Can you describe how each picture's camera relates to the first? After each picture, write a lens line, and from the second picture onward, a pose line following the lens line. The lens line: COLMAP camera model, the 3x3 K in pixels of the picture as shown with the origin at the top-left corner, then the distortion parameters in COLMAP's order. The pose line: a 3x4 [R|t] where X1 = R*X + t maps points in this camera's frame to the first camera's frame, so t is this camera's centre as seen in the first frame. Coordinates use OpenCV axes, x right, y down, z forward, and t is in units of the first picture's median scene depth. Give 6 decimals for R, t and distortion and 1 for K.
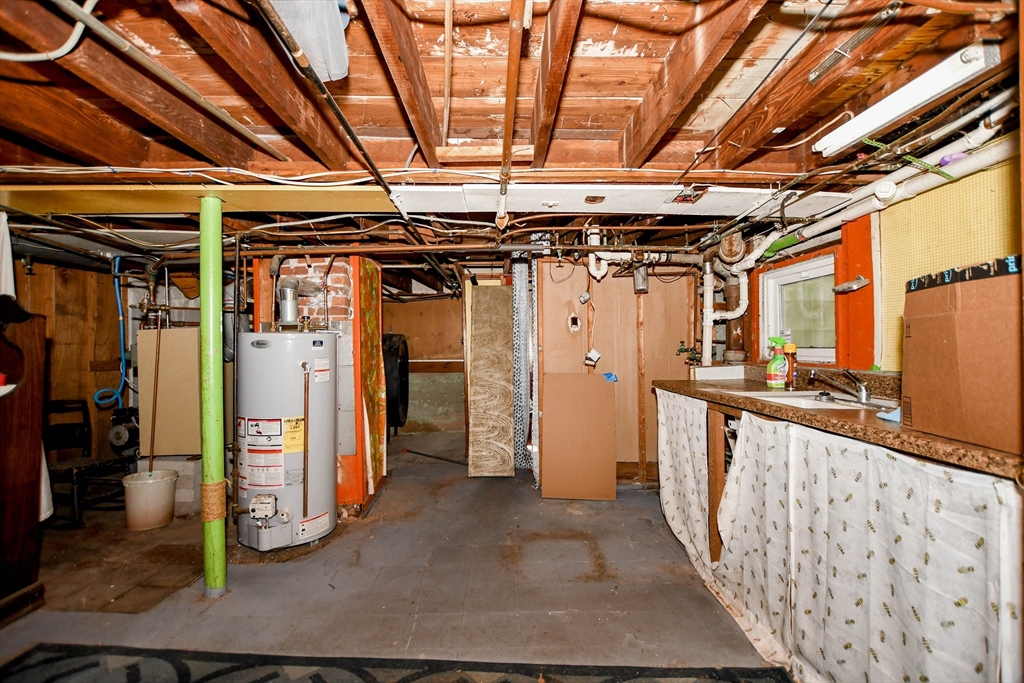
lens RADIAL K [[451.5, 0, 511.6], [0, 451.5, 342.2], [0, 0, 1]] dist [-0.033106, 0.005838]
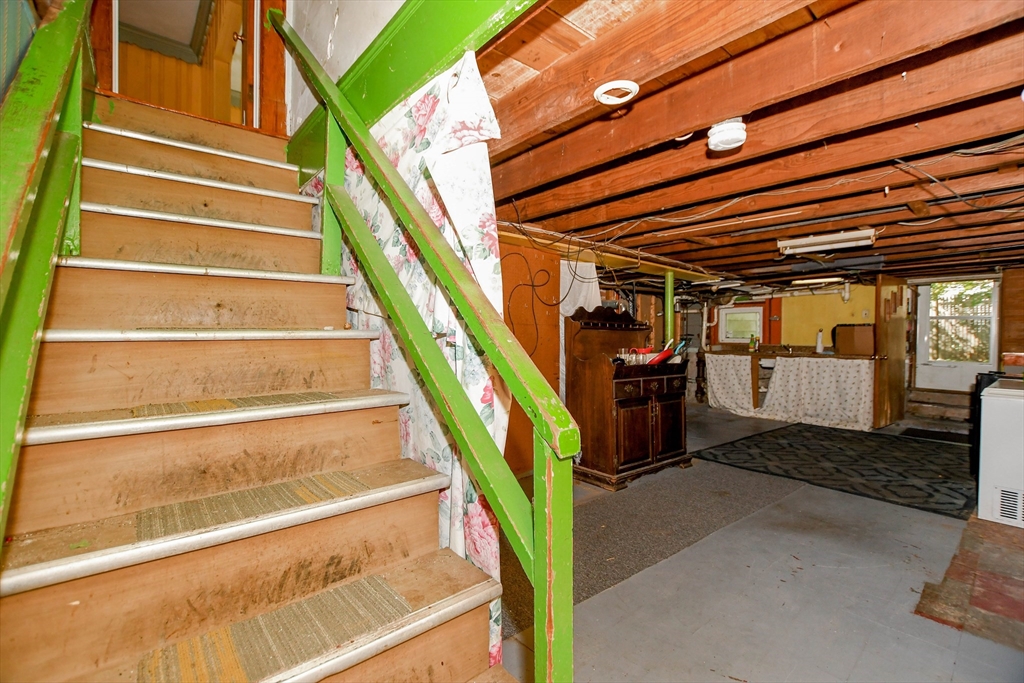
lens RADIAL K [[451.5, 0, 511.3], [0, 451.5, 342.6], [0, 0, 1]] dist [-0.033106, 0.005838]
pose [[0.775569, -0.002196, 0.631258, -1.603173], [-0.009530, 0.999839, 0.015187, 0.007906], [-0.631190, -0.017795, 0.775424, -0.170373]]
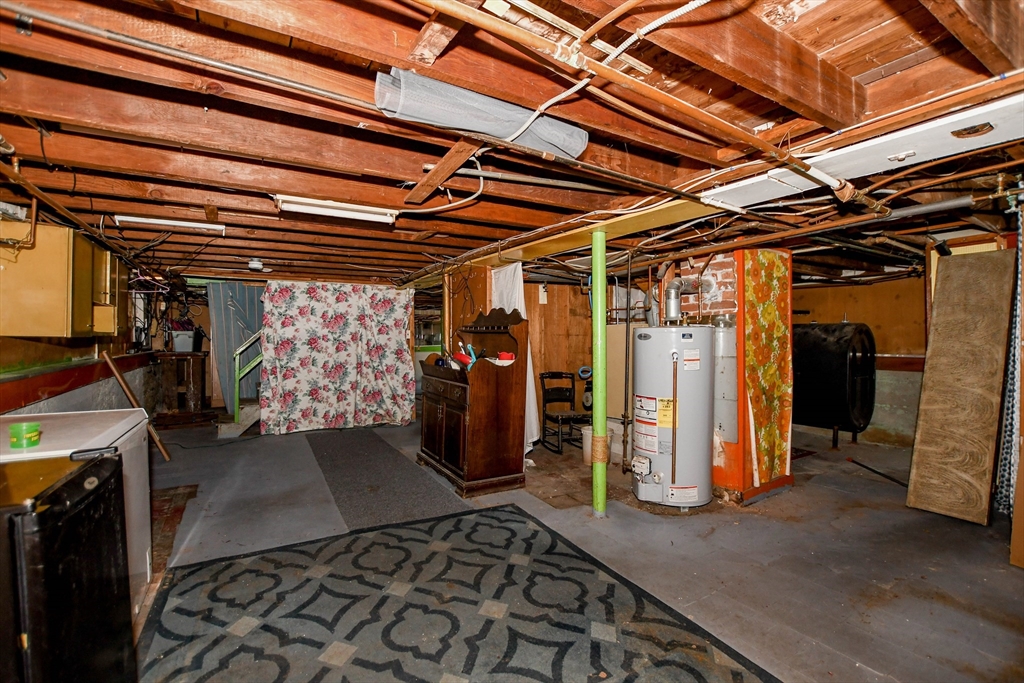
lens RADIAL K [[451.5, 0, 501.8], [0, 451.5, 339.0], [0, 0, 1]] dist [-0.033106, 0.005838]
pose [[0.500944, 0.006714, -0.865454, 0.330072], [0.007006, 0.999906, 0.011813, -0.006794], [0.865451, -0.011981, 0.500849, 0.022533]]
